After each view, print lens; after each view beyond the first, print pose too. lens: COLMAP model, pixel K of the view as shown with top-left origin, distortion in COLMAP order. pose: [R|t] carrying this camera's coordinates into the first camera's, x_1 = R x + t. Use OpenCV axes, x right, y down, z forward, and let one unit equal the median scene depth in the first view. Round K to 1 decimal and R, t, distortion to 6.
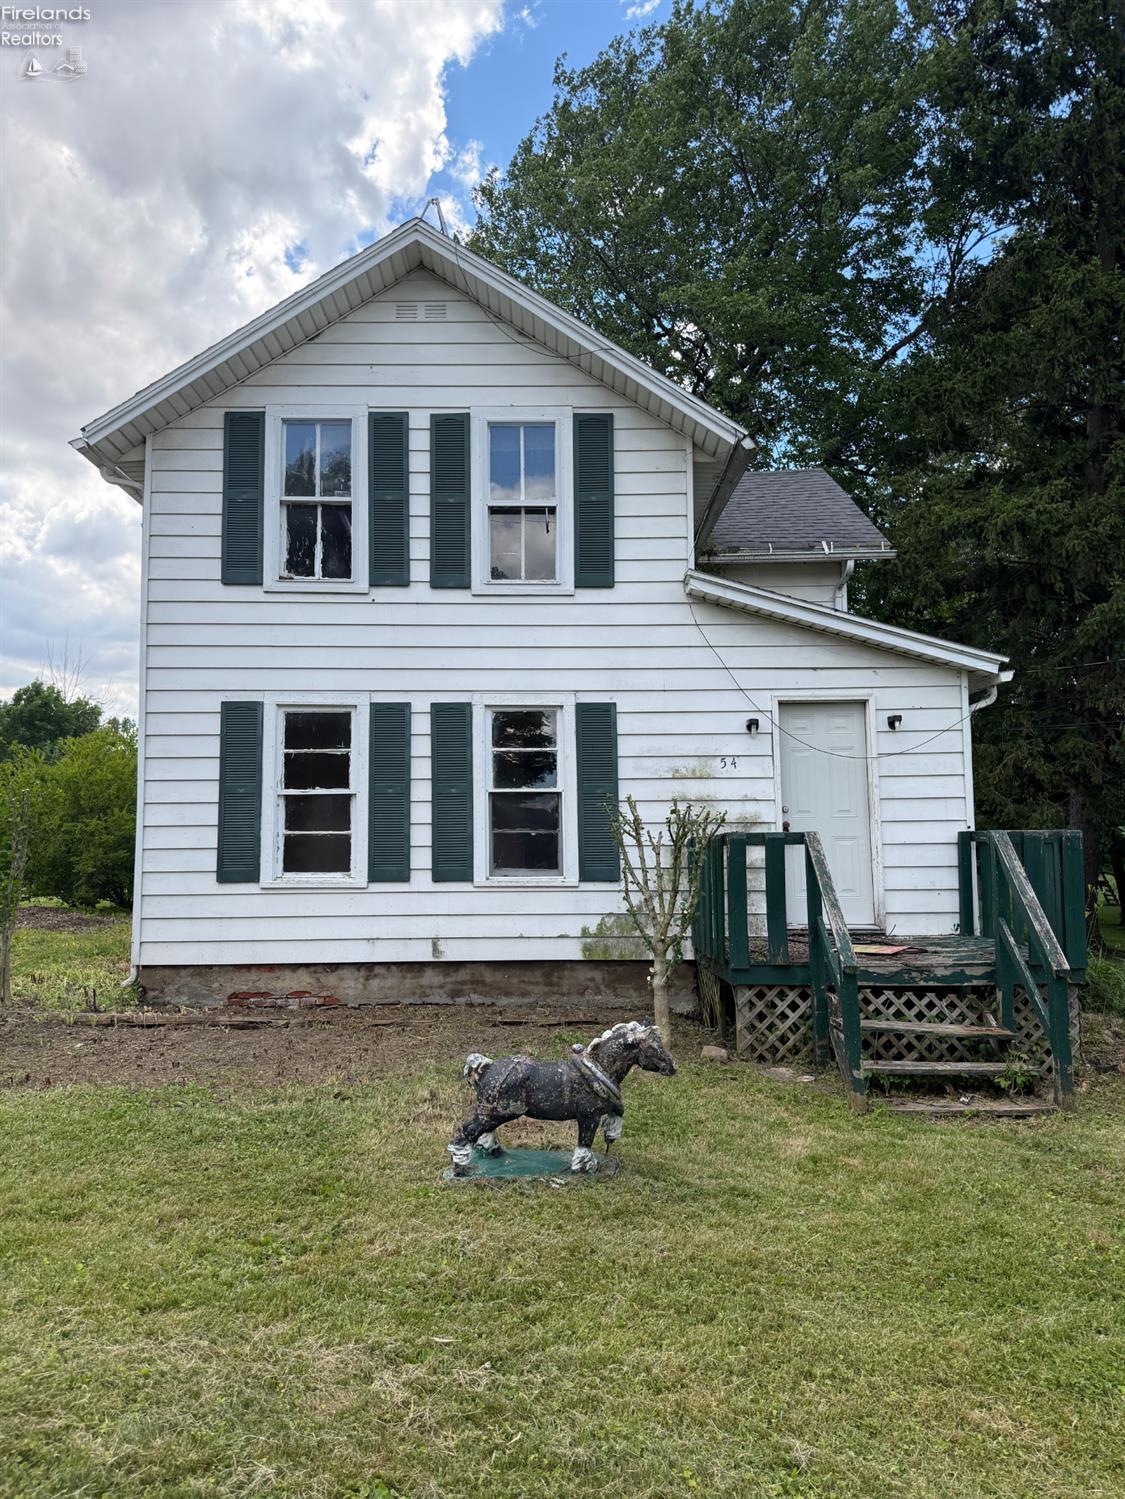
lens RADIAL K [[1106.5, 0, 562.5], [0, 1106.5, 749.5], [0, 0, 1]] dist [0.131307, -0.300541]
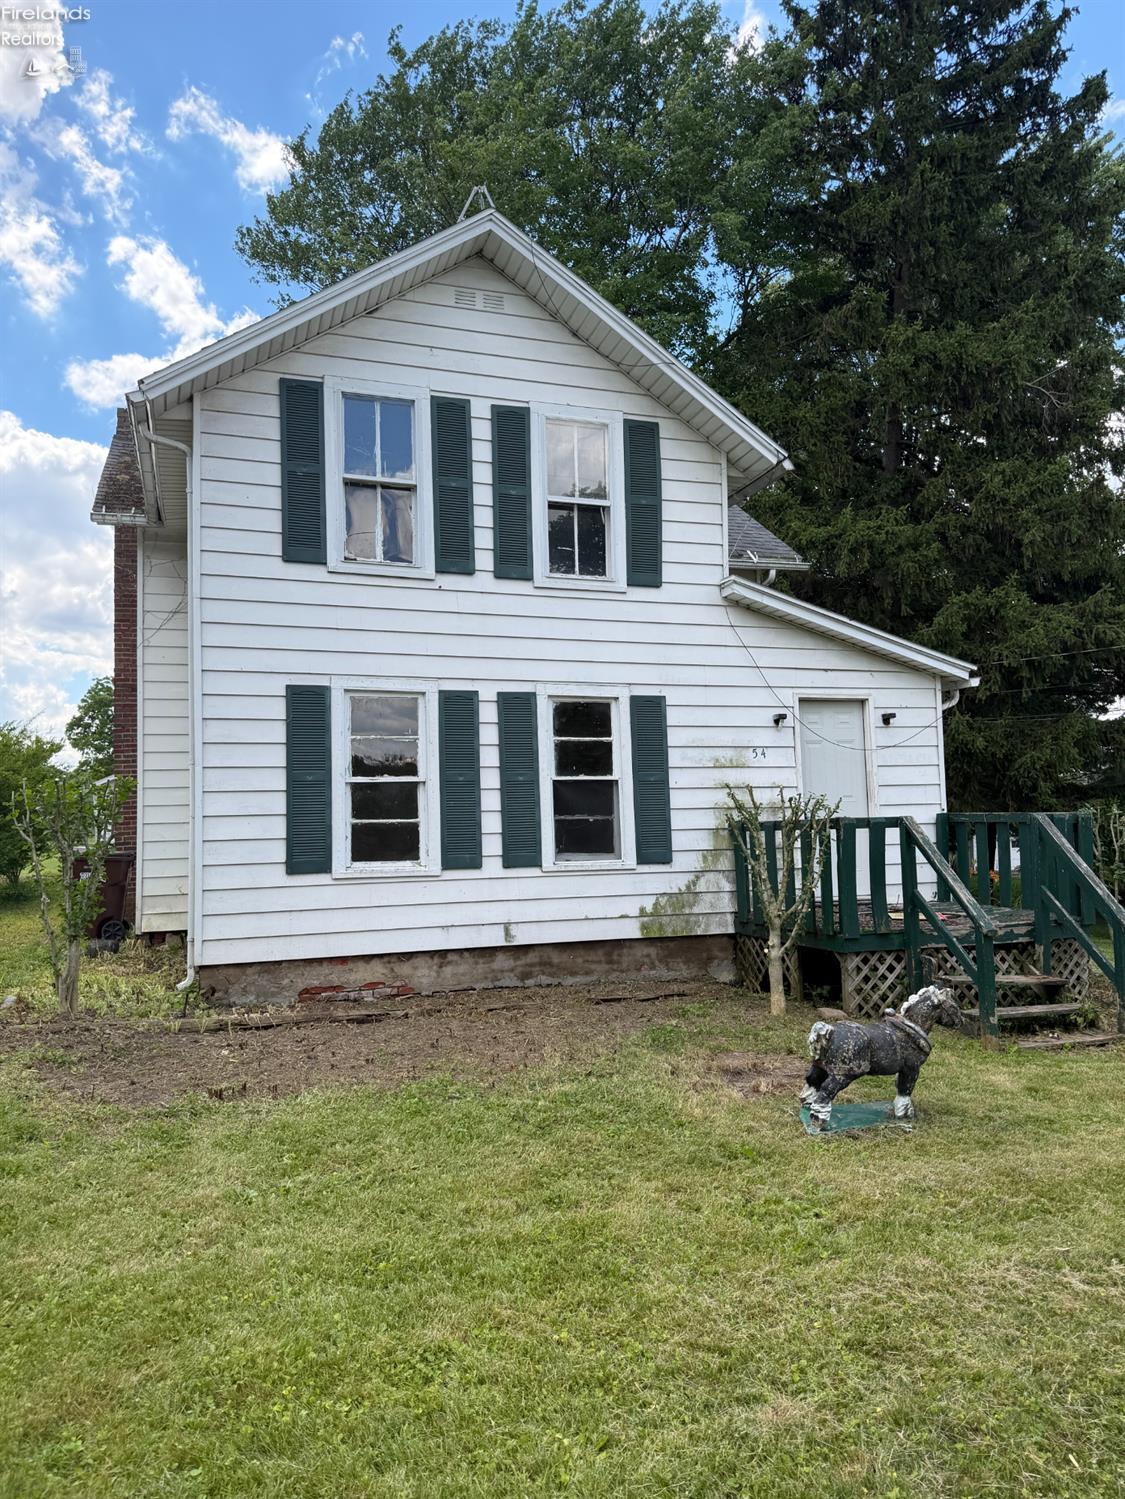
lens RADIAL K [[1106.5, 0, 562.5], [0, 1106.5, 749.5], [0, 0, 1]] dist [0.131307, -0.300541]
pose [[0.944904, 0.008753, 0.327229, -0.396316], [-0.014843, 0.999760, 0.016117, -0.006717], [-0.327010, -0.020086, 0.944808, 0.023337]]
